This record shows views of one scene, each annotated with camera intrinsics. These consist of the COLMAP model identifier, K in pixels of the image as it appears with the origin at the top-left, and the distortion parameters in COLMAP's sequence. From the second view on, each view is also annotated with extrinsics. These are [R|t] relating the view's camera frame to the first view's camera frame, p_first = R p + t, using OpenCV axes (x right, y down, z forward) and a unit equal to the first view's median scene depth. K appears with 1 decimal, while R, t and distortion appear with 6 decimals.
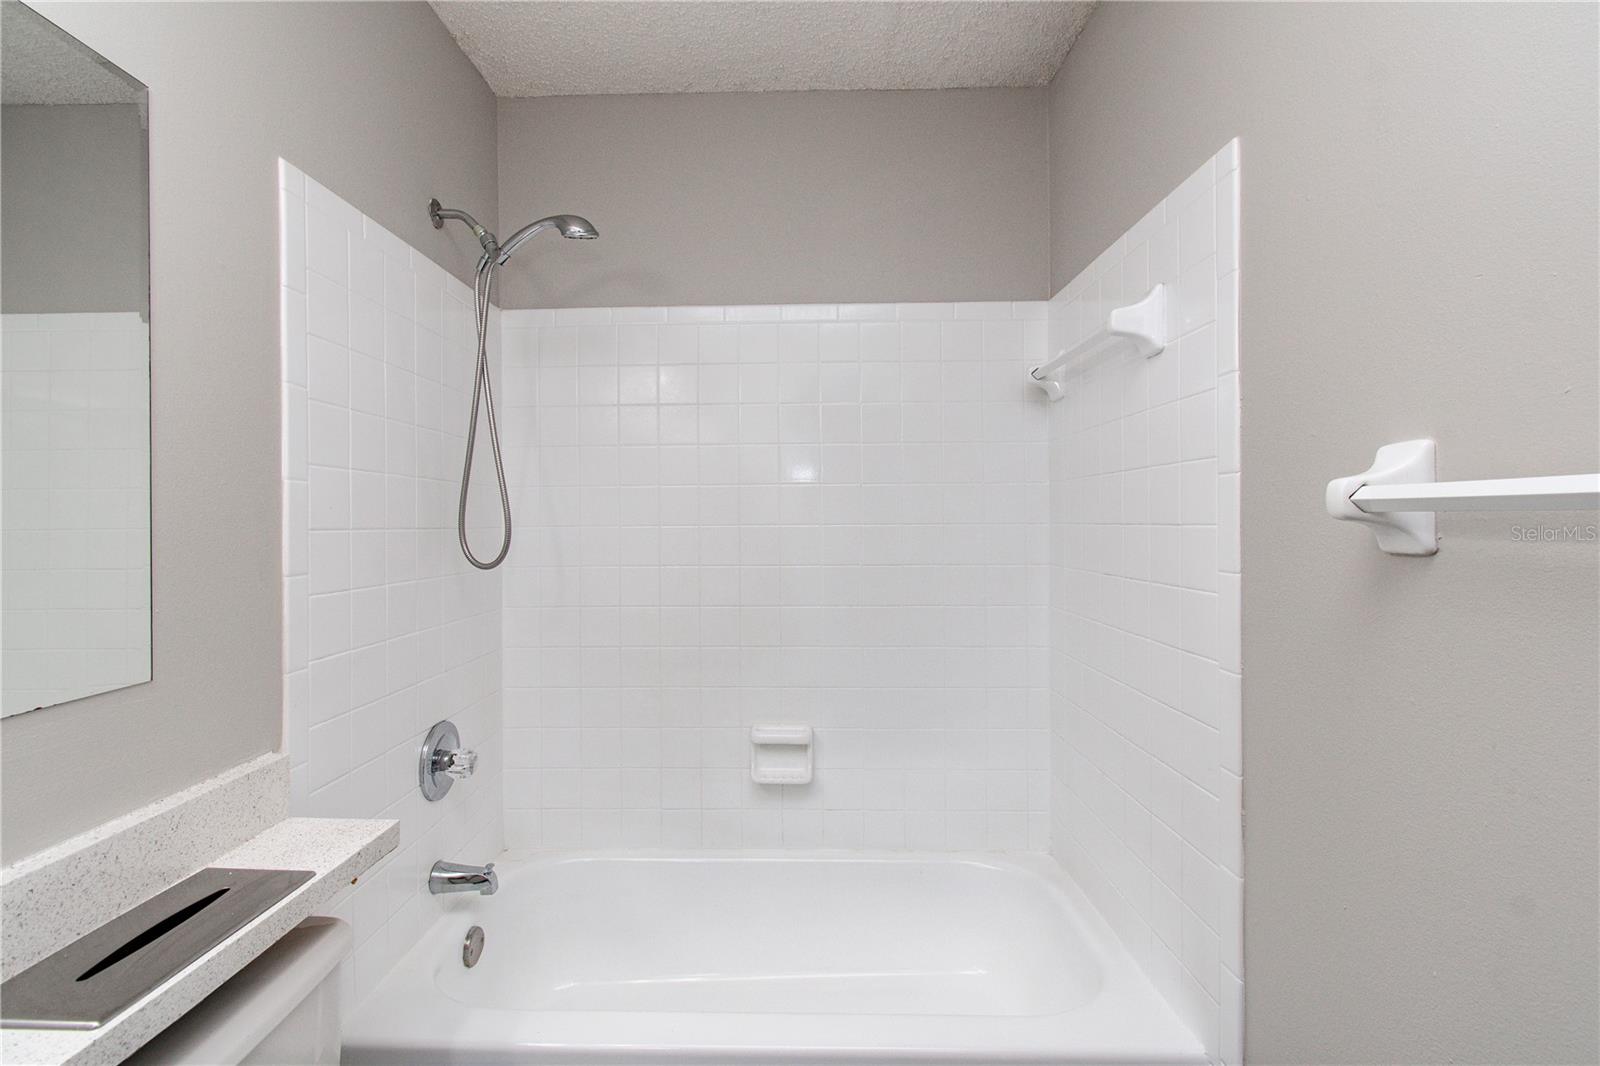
lens RADIAL K [[705.9, 0, 770.7], [0, 705.9, 519.3], [0, 0, 1]] dist [0.005316, -0.001532]
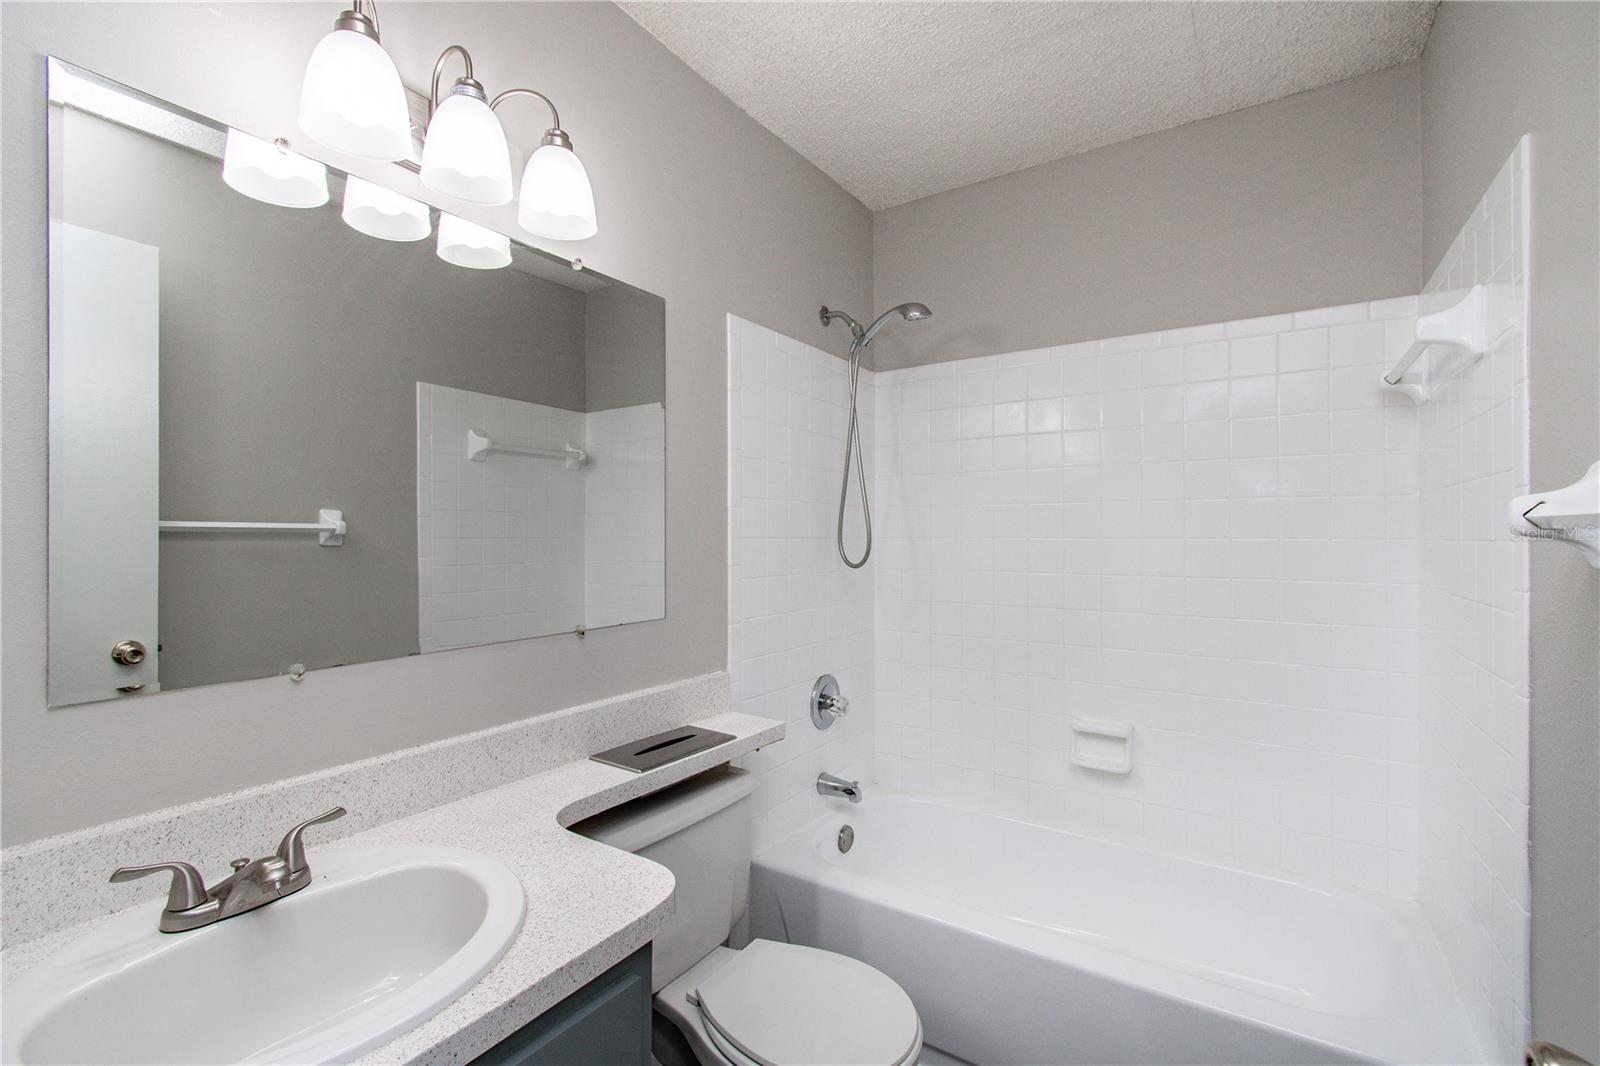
lens RADIAL K [[705.9, 0, 815.1], [0, 705.9, 529.8], [0, 0, 1]] dist [0.005316, -0.001532]
pose [[0.859625, 0.002493, -0.510919, 0.240302], [-0.003353, 0.999994, -0.000763, -0.002698], [0.510914, 0.002369, 0.859628, -0.230176]]
